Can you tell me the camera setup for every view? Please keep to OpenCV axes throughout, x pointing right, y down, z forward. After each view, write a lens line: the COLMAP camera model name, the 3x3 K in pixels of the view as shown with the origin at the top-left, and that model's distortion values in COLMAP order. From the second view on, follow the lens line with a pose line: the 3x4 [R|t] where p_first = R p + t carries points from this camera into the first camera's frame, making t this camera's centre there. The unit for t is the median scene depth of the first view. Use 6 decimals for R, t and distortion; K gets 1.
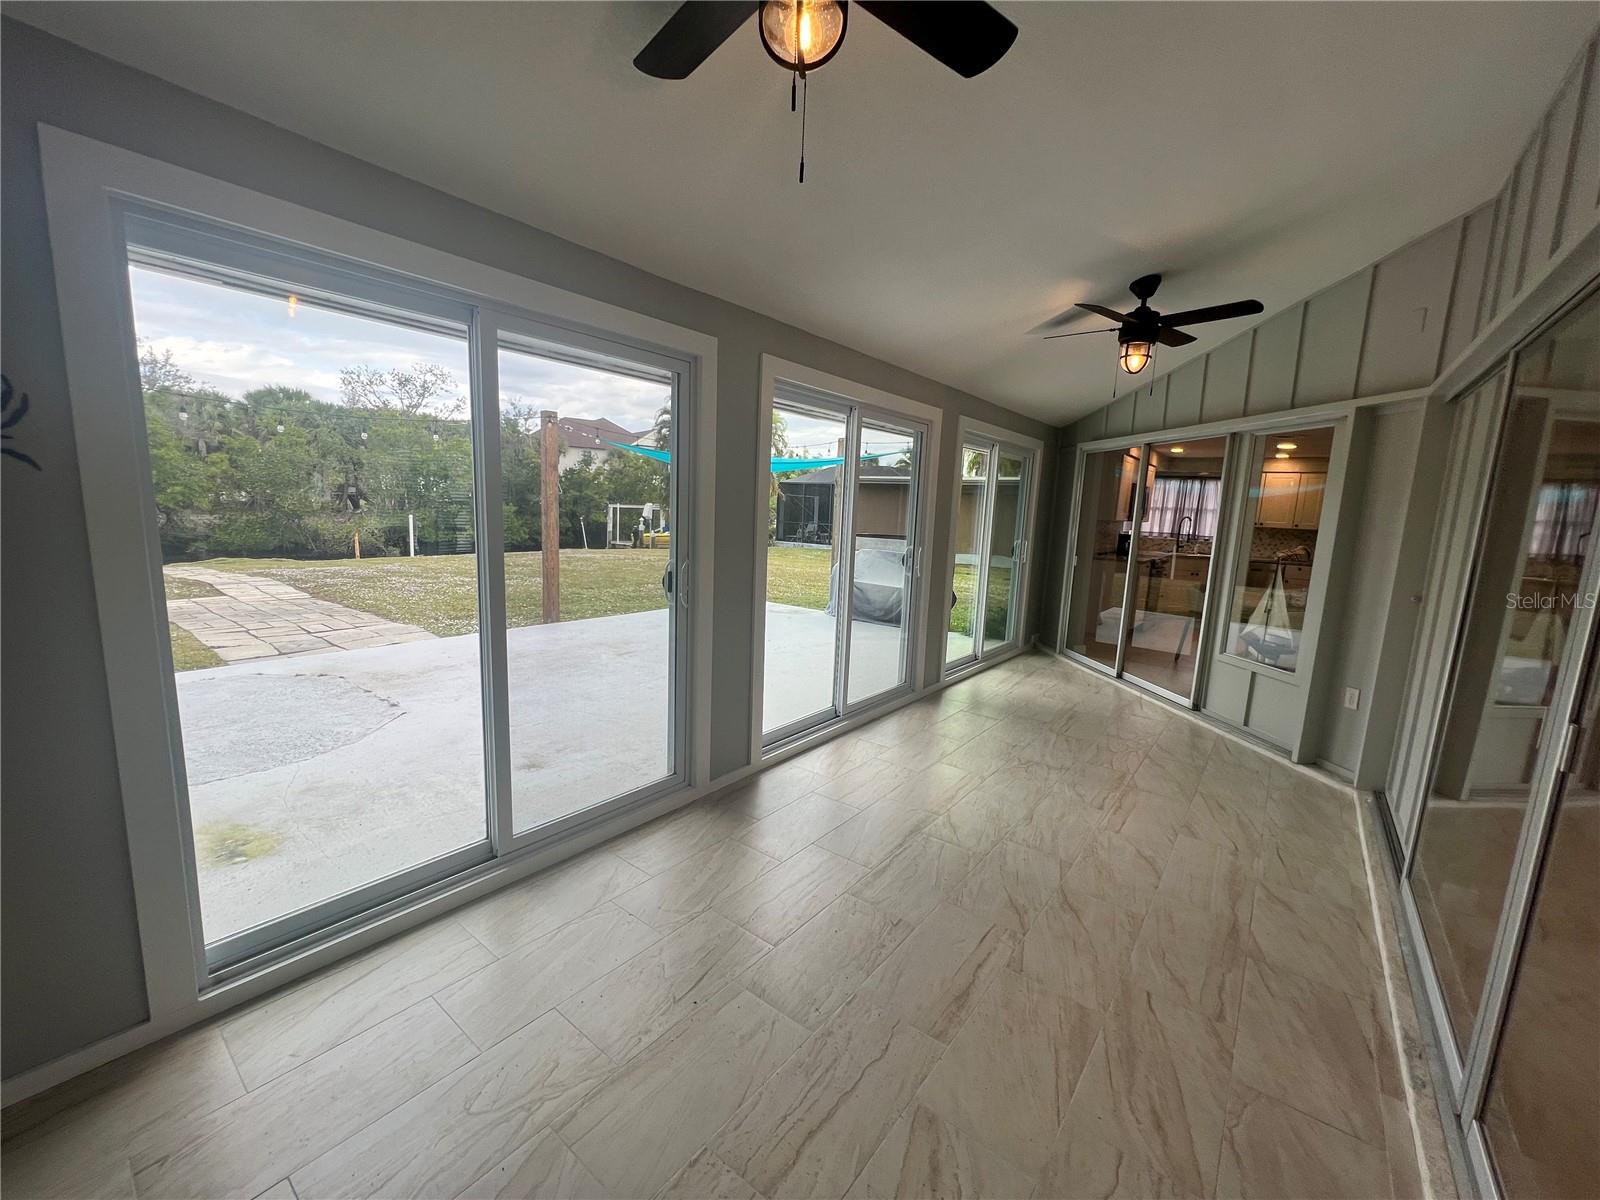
lens RADIAL K [[638.5, 0, 806.8], [0, 638.5, 606.2], [0, 0, 1]] dist [-0.001754, -0.000128]
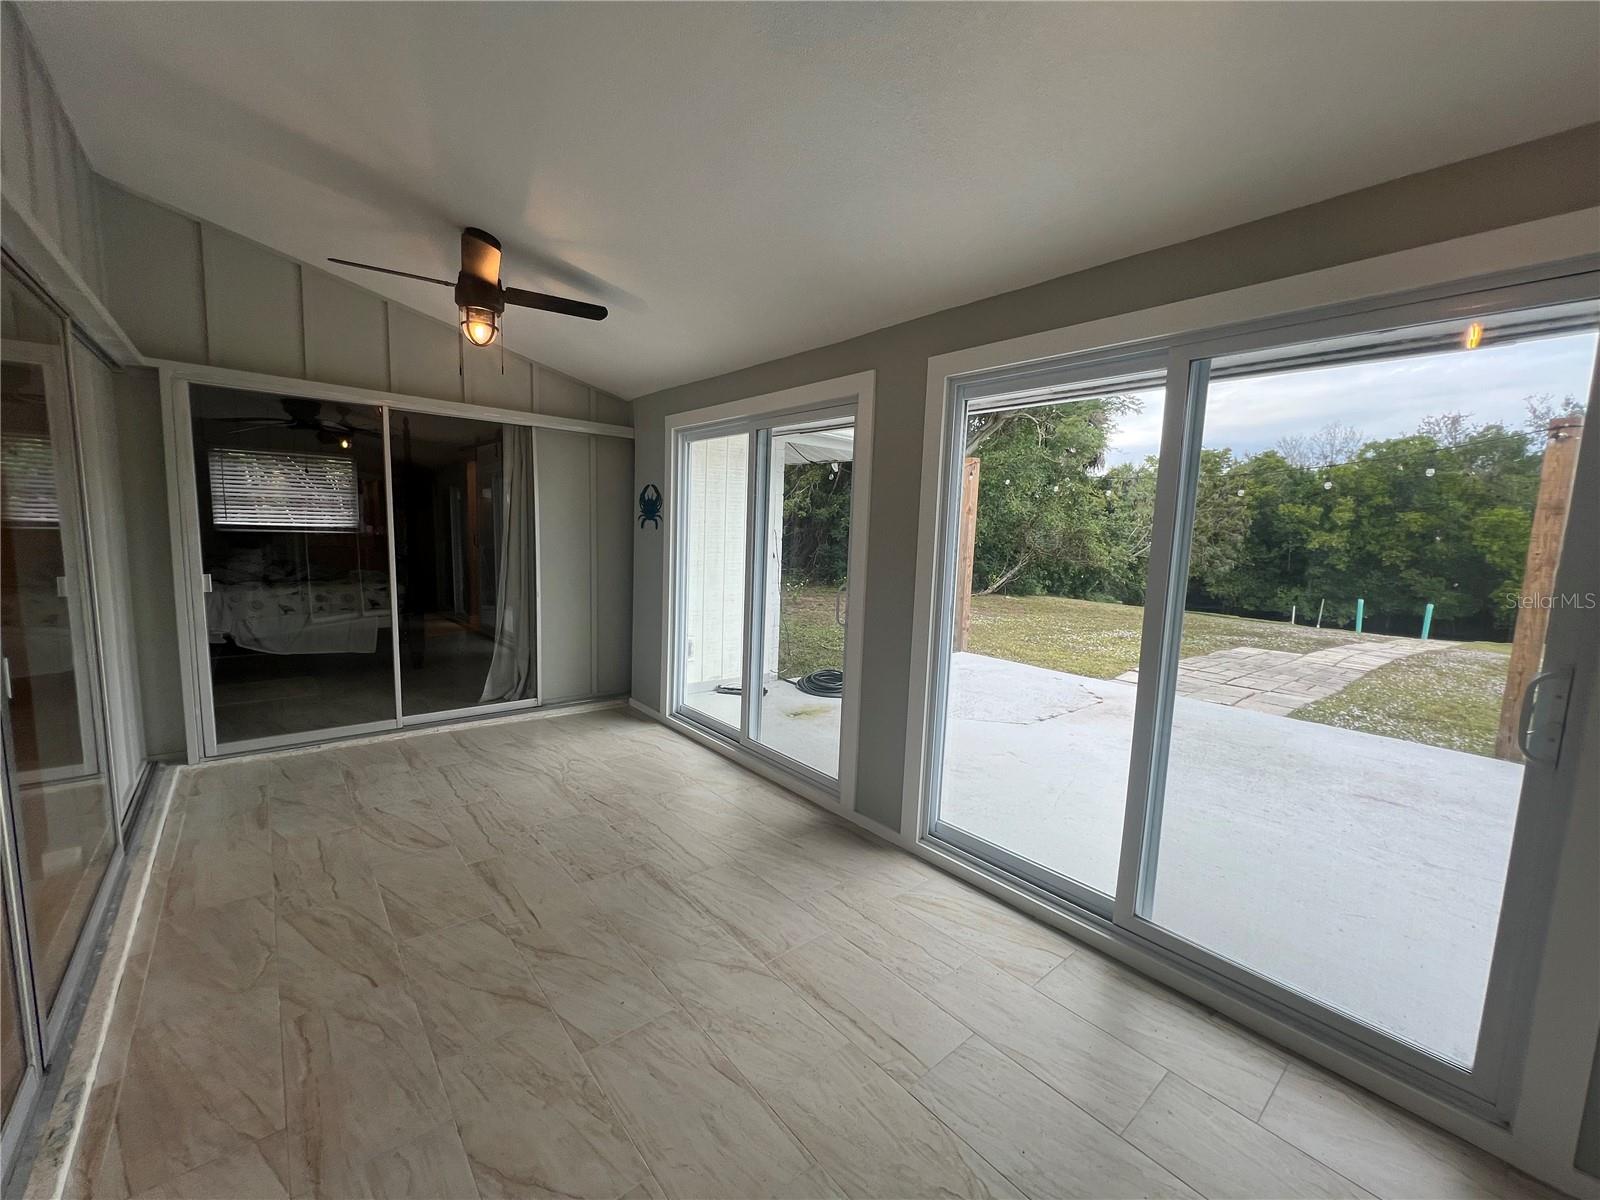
lens RADIAL K [[633.9, 0, 804.0], [0, 633.9, 625.0], [0, 0, 1]] dist [-0.000377, -0.000121]
pose [[-0.201807, 0.097230, -0.974587, 0.894875], [-0.194341, 0.971300, 0.137144, -0.143872], [0.959951, 0.217079, -0.177119, 1.155669]]
